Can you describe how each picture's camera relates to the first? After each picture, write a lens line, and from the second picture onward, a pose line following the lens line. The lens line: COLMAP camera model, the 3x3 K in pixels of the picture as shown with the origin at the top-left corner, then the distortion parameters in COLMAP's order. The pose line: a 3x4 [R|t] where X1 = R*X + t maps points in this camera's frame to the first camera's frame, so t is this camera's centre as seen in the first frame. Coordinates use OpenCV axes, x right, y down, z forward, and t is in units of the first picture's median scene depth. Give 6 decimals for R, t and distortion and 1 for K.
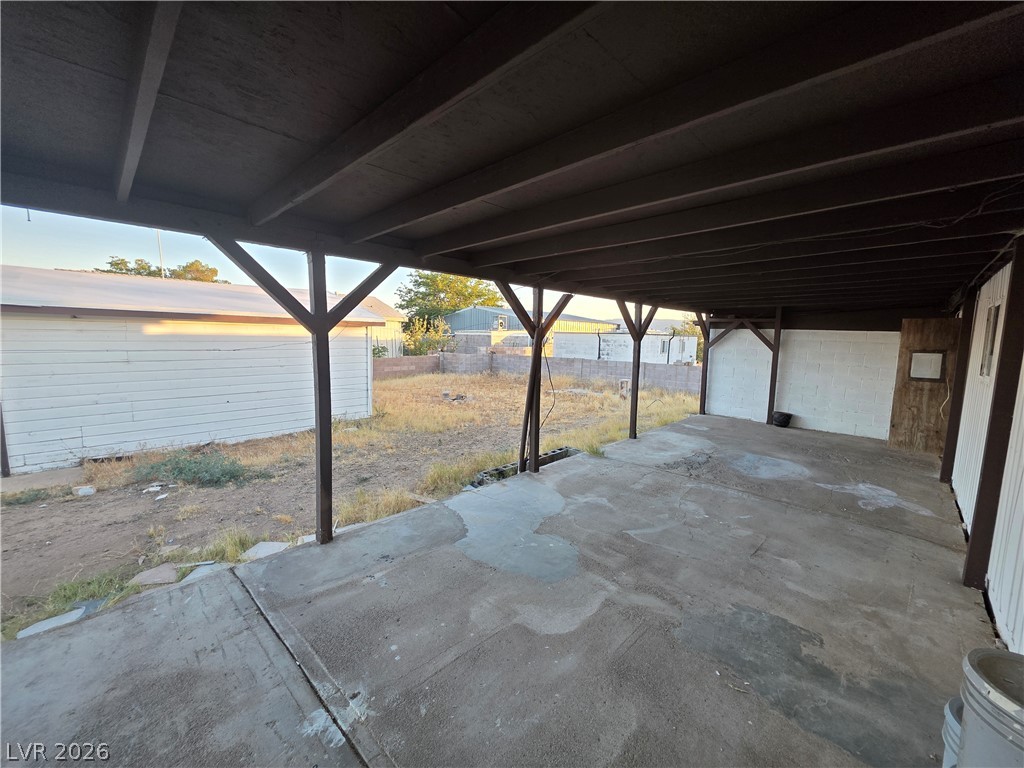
lens RADIAL K [[408.7, 0, 515.2], [0, 408.7, 371.9], [0, 0, 1]] dist [-0.012498, 0.001350]
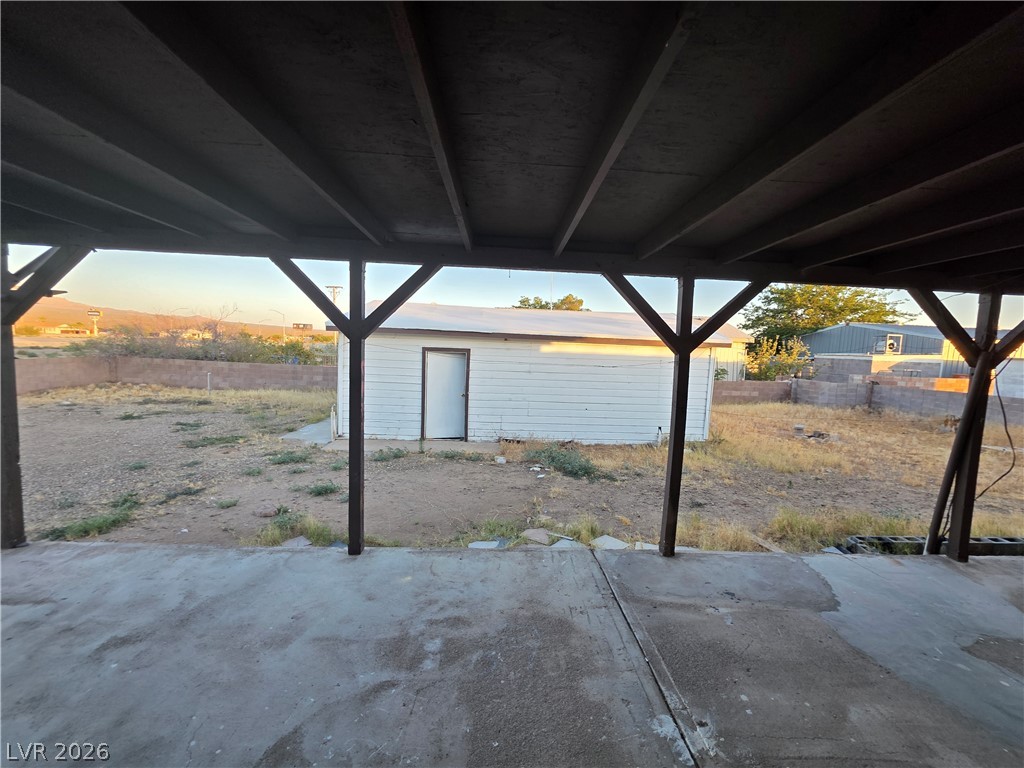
lens RADIAL K [[408.7, 0, 519.2], [0, 408.7, 375.1], [0, 0, 1]] dist [-0.012498, 0.001350]
pose [[0.714207, 0.051941, -0.698004, -0.024442], [-0.082058, 0.996579, -0.009804, 0.002011], [0.695107, 0.064280, 0.716026, -0.019758]]
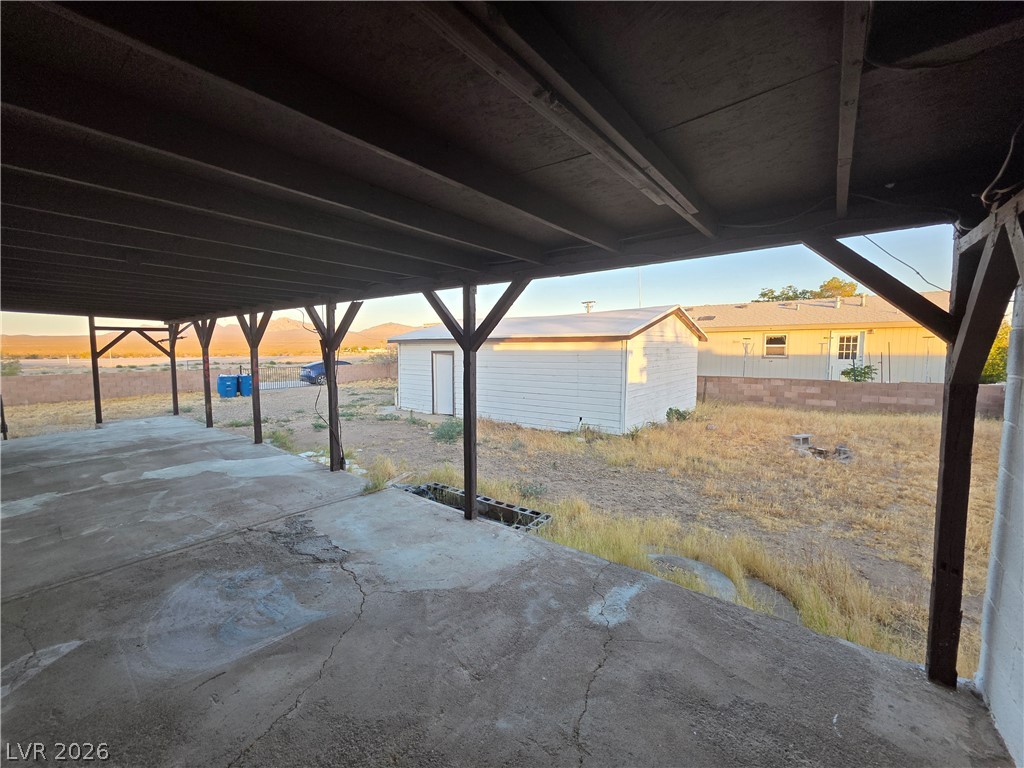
lens RADIAL K [[408.7, 0, 516.6], [0, 408.7, 381.5], [0, 0, 1]] dist [-0.012498, 0.001350]
pose [[0.123982, 0.061577, -0.990372, 1.369364], [-0.085279, 0.995041, 0.051192, -0.105649], [0.988613, 0.078112, 0.128618, 1.550026]]
